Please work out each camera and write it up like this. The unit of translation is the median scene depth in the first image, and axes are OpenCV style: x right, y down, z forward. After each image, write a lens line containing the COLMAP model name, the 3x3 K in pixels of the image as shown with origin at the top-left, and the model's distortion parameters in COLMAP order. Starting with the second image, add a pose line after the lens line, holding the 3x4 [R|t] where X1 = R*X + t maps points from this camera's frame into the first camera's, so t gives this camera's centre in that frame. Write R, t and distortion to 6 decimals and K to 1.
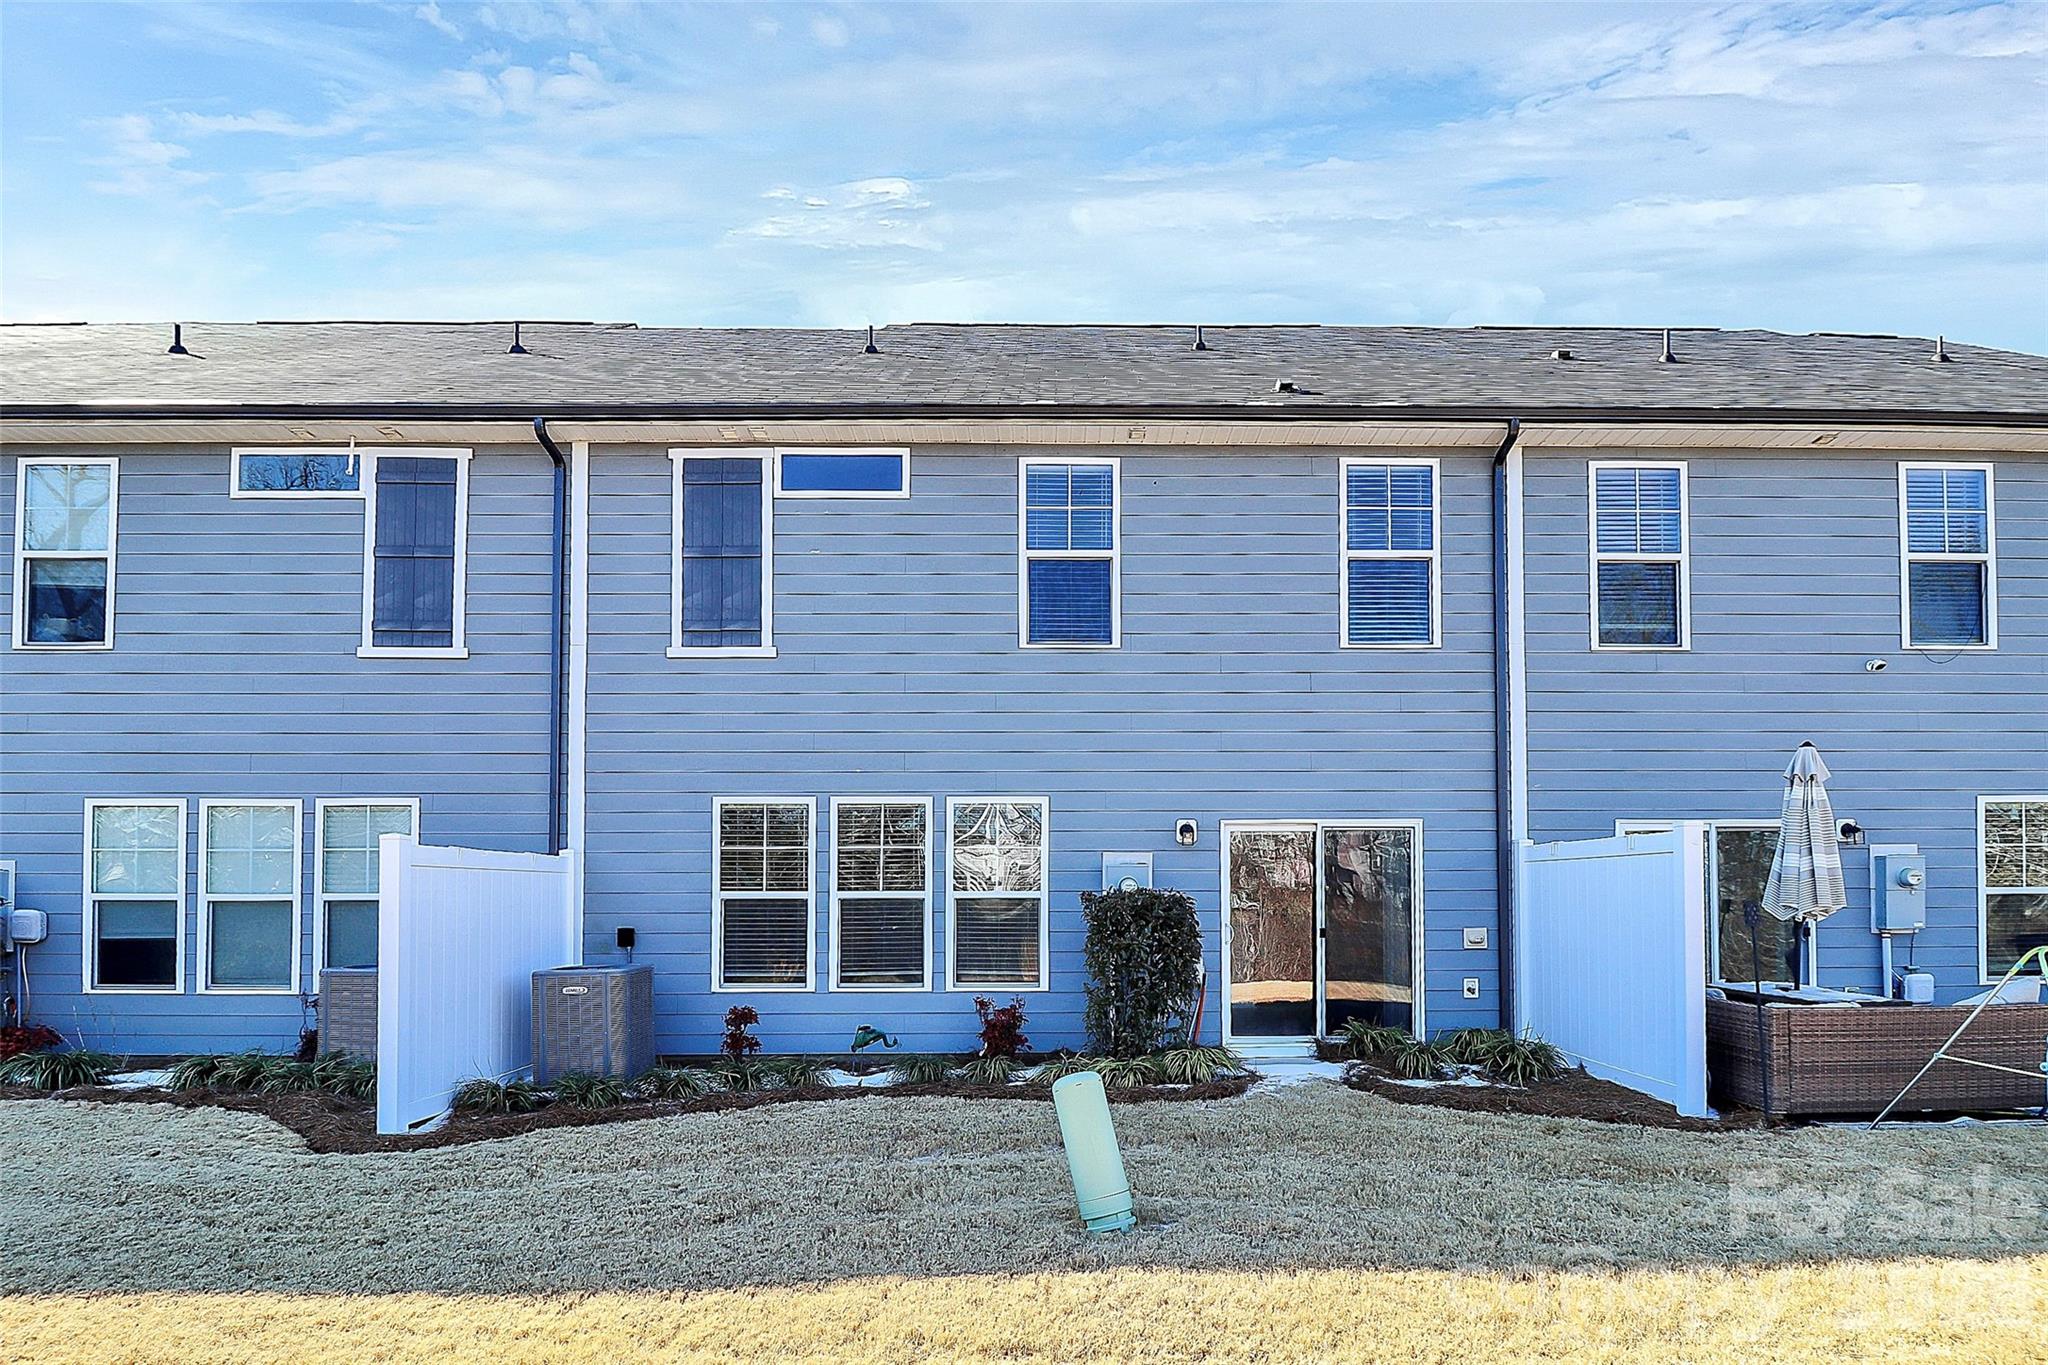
lens RADIAL K [[1008.1, 0, 1014.5], [0, 1008.1, 671.1], [0, 0, 1]] dist [0.002218, -0.009033]
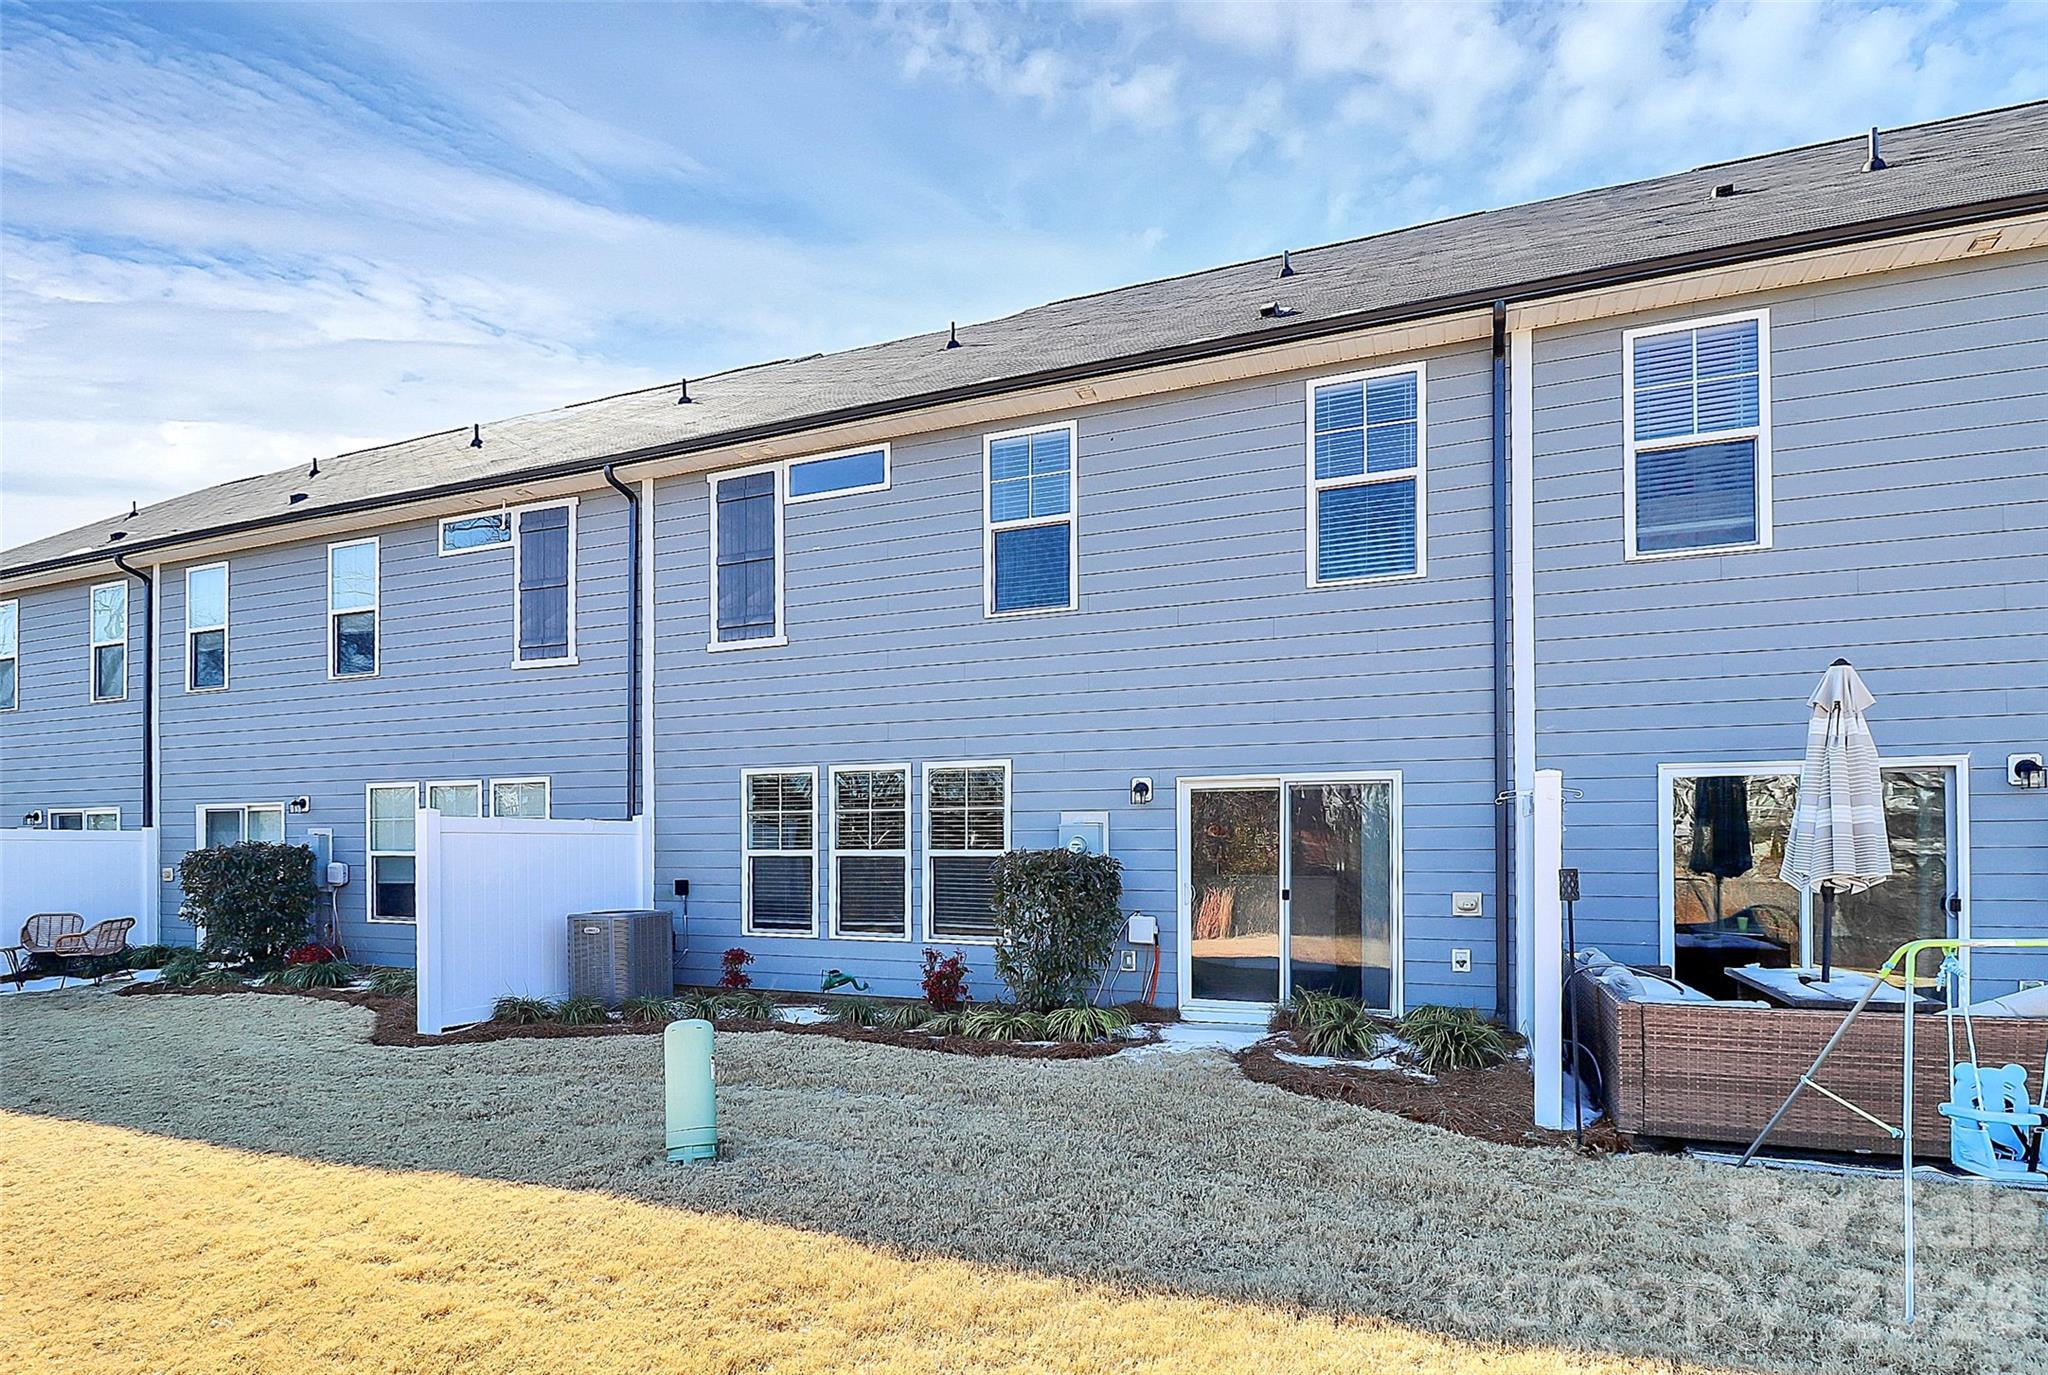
lens RADIAL K [[969.2, 0, 1023.5], [0, 969.2, 653.3], [0, 0, 1]] dist [-0.003382, -0.001059]
pose [[0.927338, -0.072406, -0.367155, 0.424410], [0.080911, 0.996691, 0.007804, 0.009140], [0.365375, -0.036944, 0.930127, 0.081212]]
